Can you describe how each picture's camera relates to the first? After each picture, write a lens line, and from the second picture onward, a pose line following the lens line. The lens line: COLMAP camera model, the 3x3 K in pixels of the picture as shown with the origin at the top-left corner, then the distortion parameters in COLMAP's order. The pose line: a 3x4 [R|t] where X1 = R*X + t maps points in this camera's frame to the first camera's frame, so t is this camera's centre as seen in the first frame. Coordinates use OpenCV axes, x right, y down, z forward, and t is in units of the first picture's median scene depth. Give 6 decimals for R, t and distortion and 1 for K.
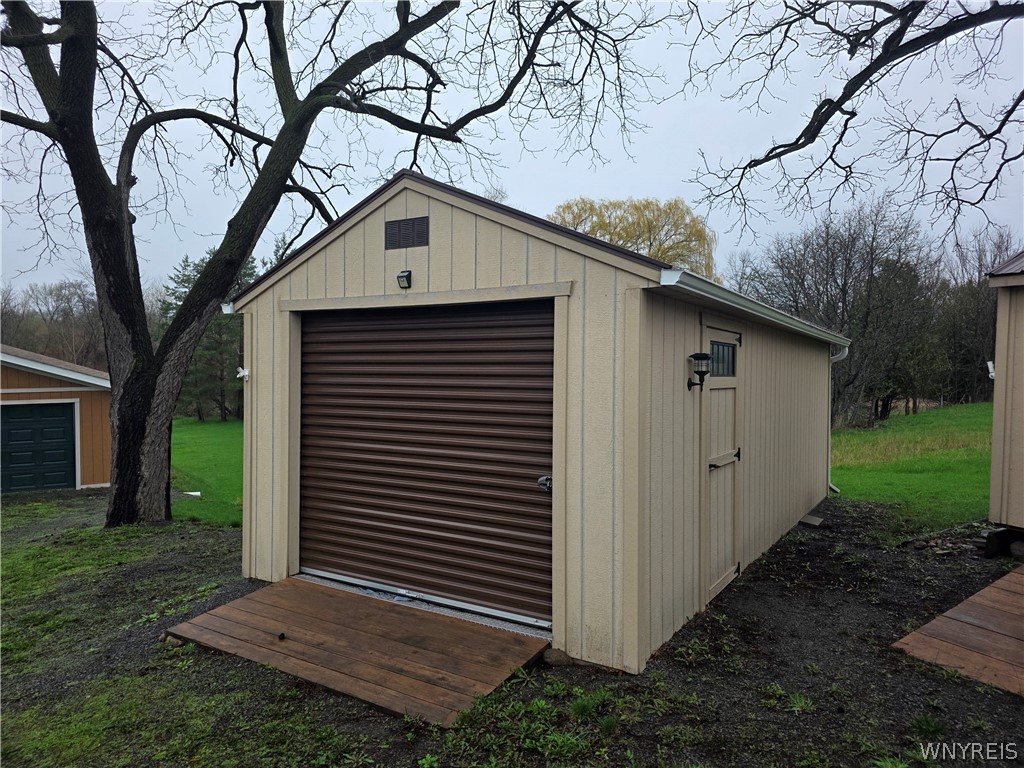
lens RADIAL K [[688.6, 0, 512.0], [0, 688.6, 384.0], [0, 0, 1]] dist [0.066194, -0.050700]
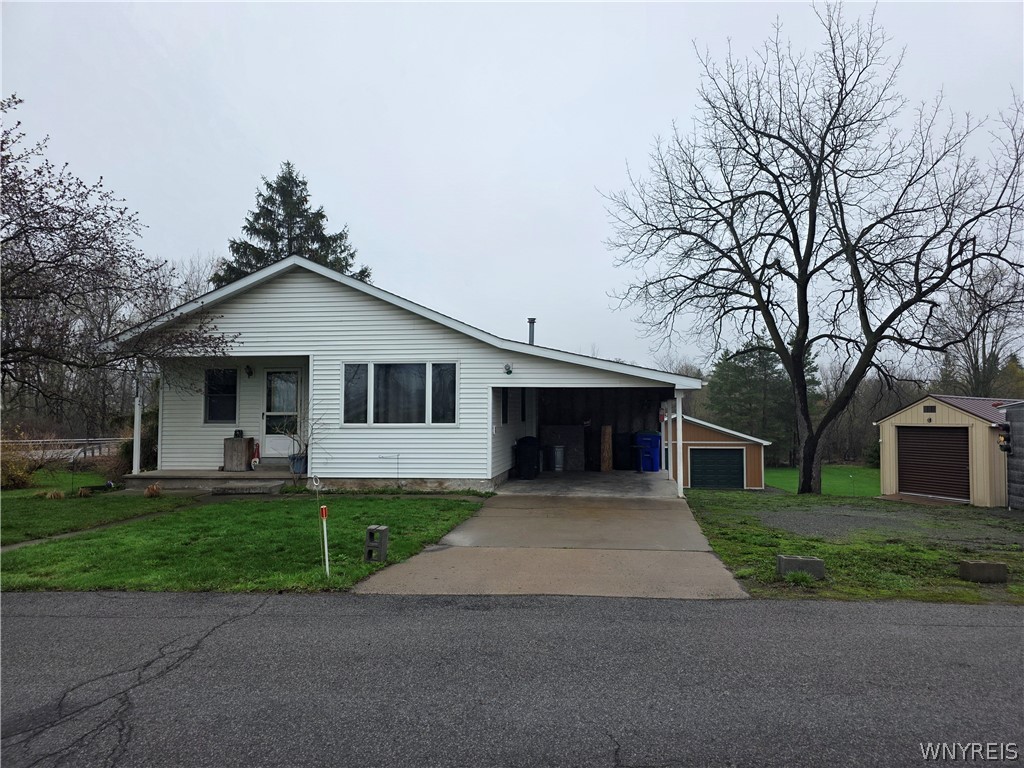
lens RADIAL K [[696.2, 0, 541.5], [0, 696.2, 375.8], [0, 0, 1]] dist [0.105570, -0.059261]
pose [[0.816645, -0.029246, -0.576399, 0.276452], [-0.024638, 0.996038, -0.085445, 0.006679], [0.576614, 0.083980, 0.812689, -2.511441]]
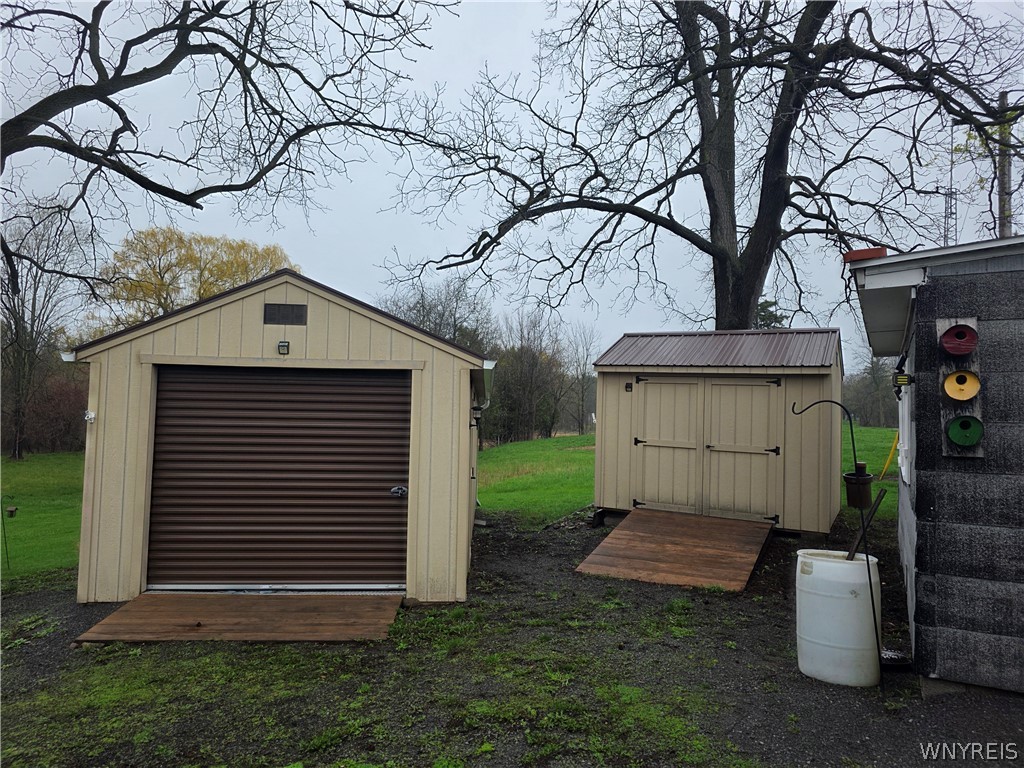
lens RADIAL K [[682.8, 0, 508.6], [0, 682.8, 380.7], [0, 0, 1]] dist [0.065408, -0.055315]
pose [[0.830643, 0.039366, 0.555412, -0.336491], [-0.001974, 0.997700, -0.067761, 0.001760], [-0.556802, 0.055189, 0.828810, -0.224250]]
